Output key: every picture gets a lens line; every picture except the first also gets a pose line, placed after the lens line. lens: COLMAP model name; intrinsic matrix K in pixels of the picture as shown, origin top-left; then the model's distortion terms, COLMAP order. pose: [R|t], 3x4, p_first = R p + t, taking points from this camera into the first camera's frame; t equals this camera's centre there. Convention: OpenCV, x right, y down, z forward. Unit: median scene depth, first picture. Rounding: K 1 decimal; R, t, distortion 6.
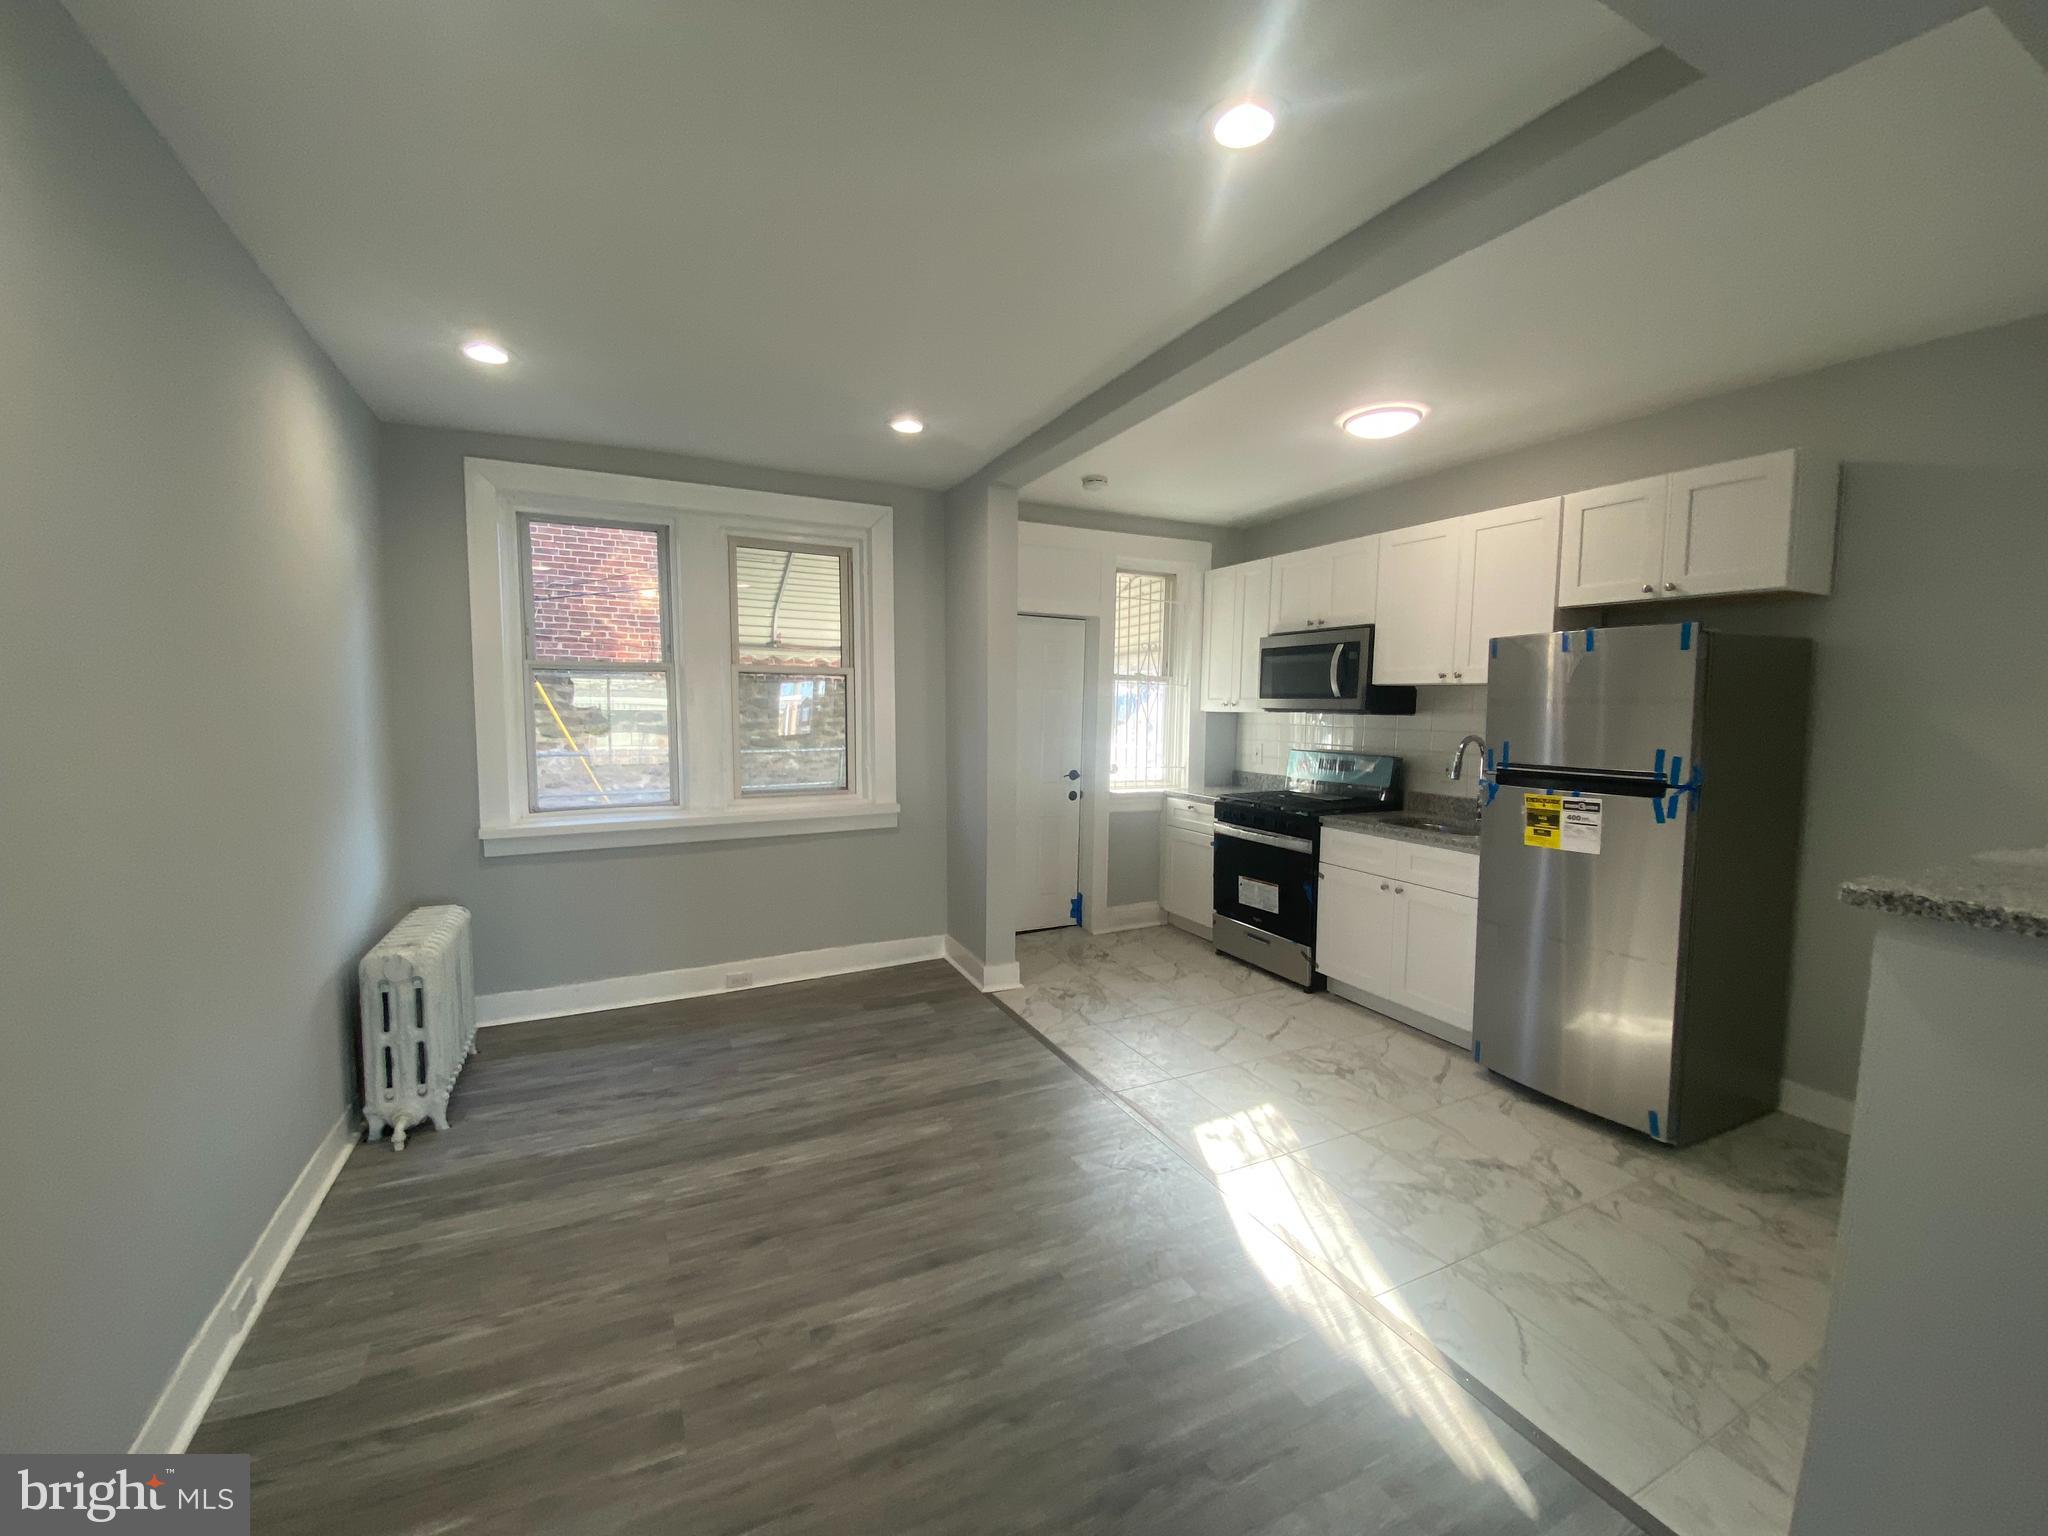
lens RADIAL K [[834.4, 0, 1028.9], [0, 834.4, 768.6], [0, 0, 1]] dist [-0.001702, -0.000581]
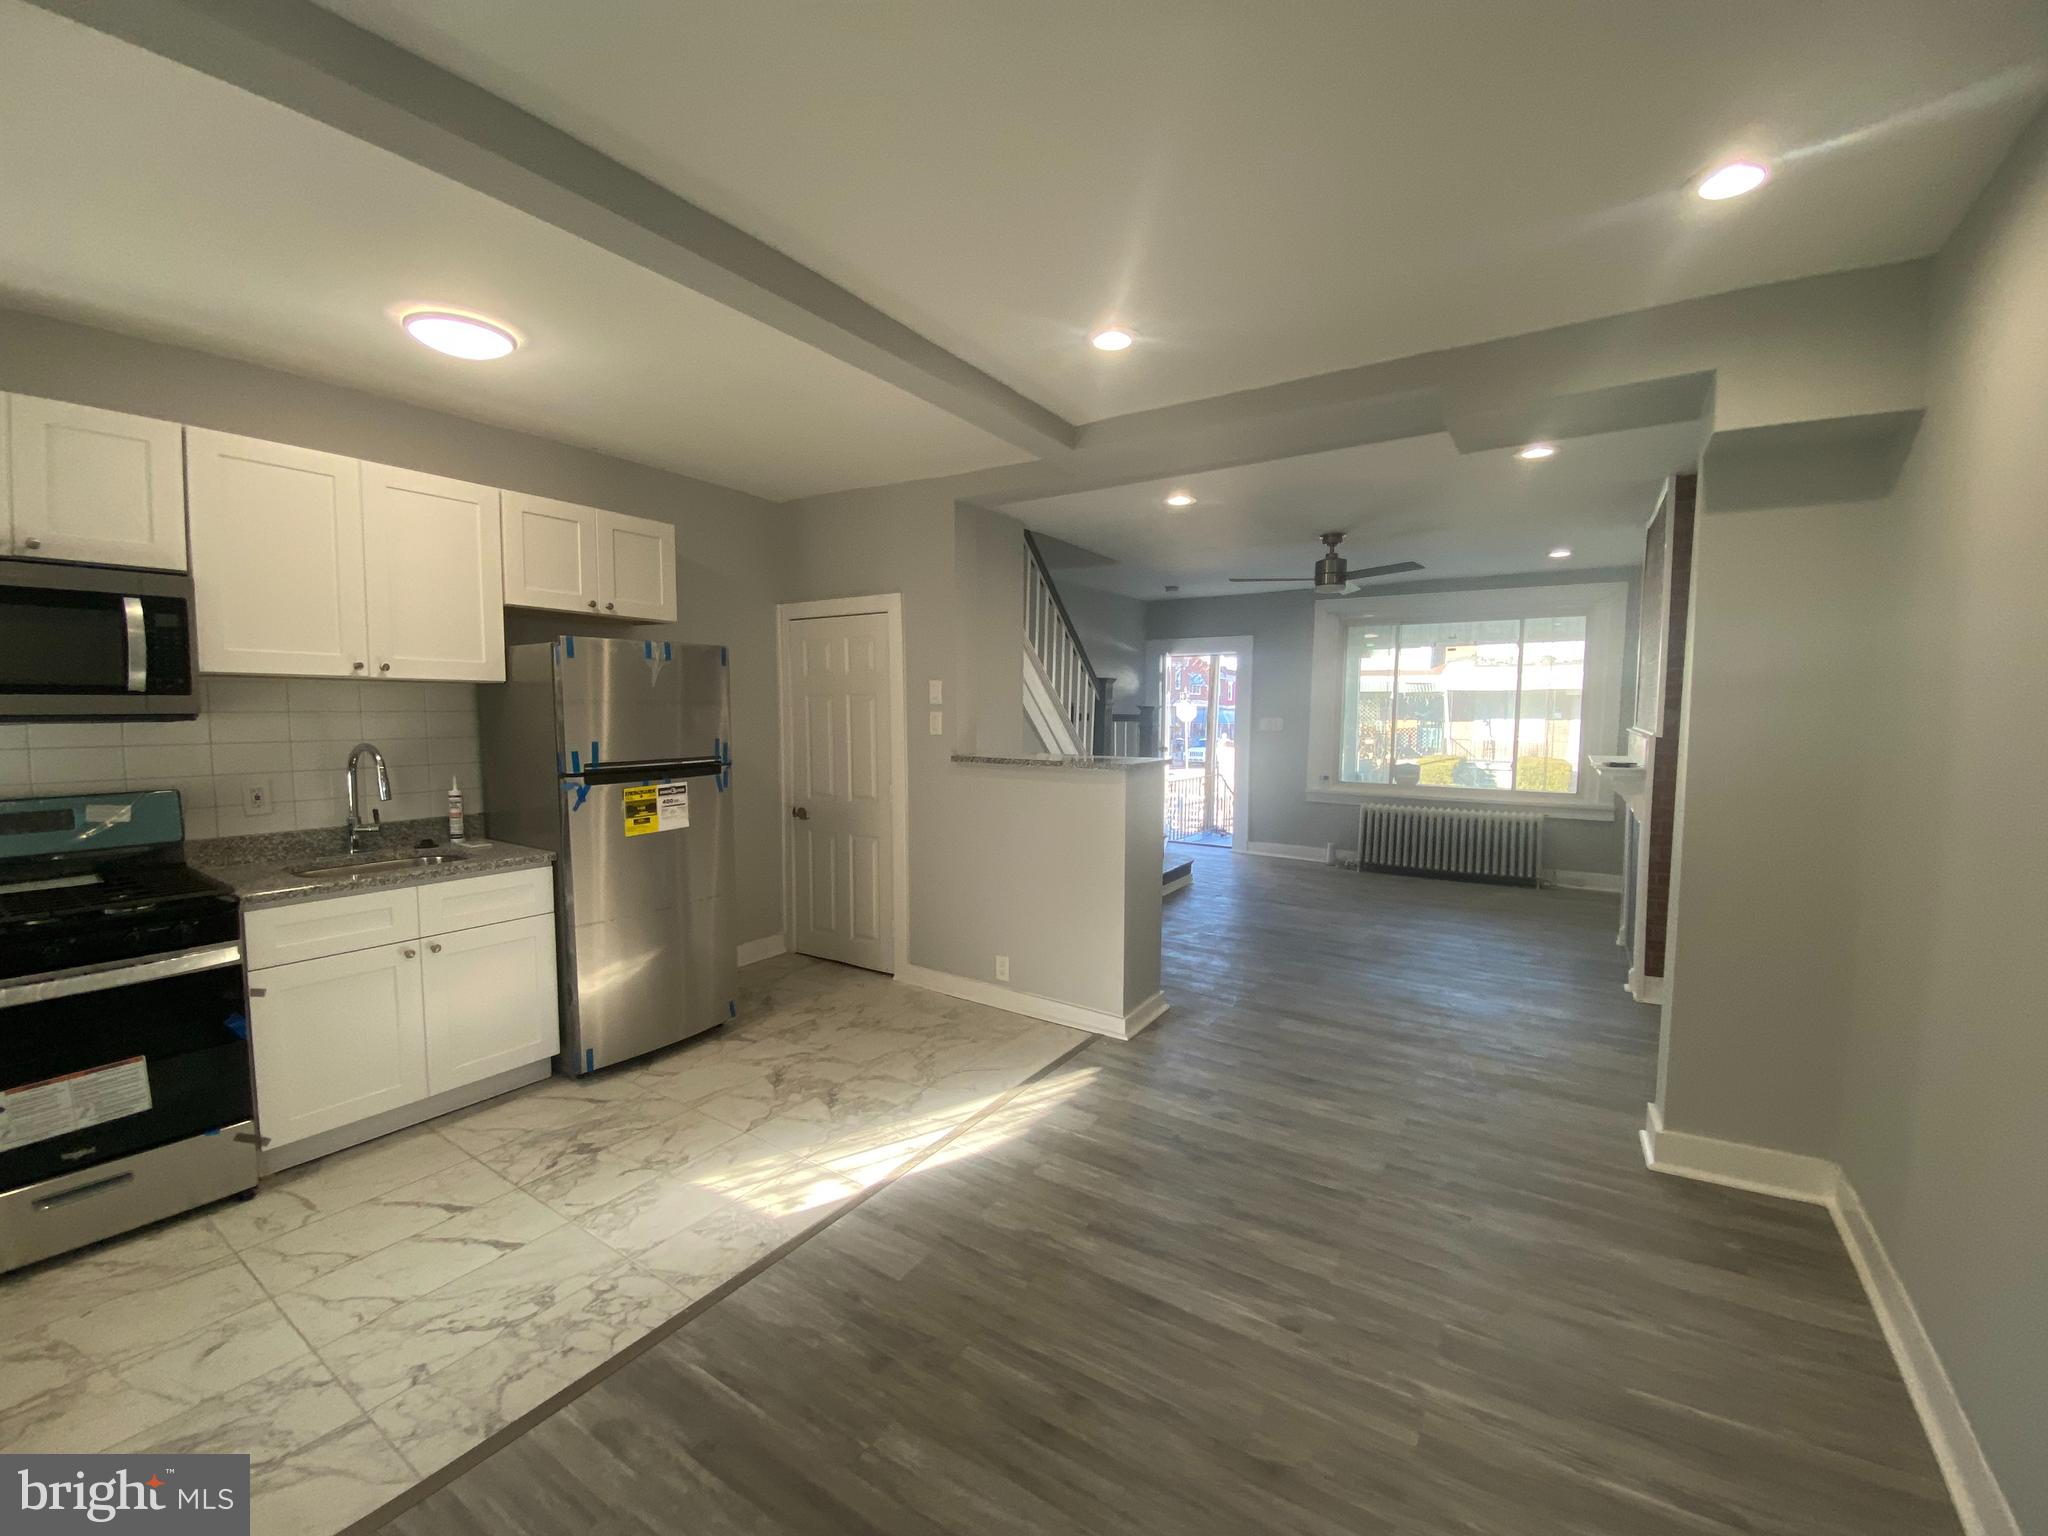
lens RADIAL K [[834.4, 0, 1028.9], [0, 834.4, 768.6], [0, 0, 1]] dist [-0.001702, -0.000581]
pose [[-0.503050, -0.079956, 0.860551, -0.606302], [0.057788, 0.990371, 0.125799, -0.104717], [-0.862323, 0.113013, -0.493586, 1.127169]]
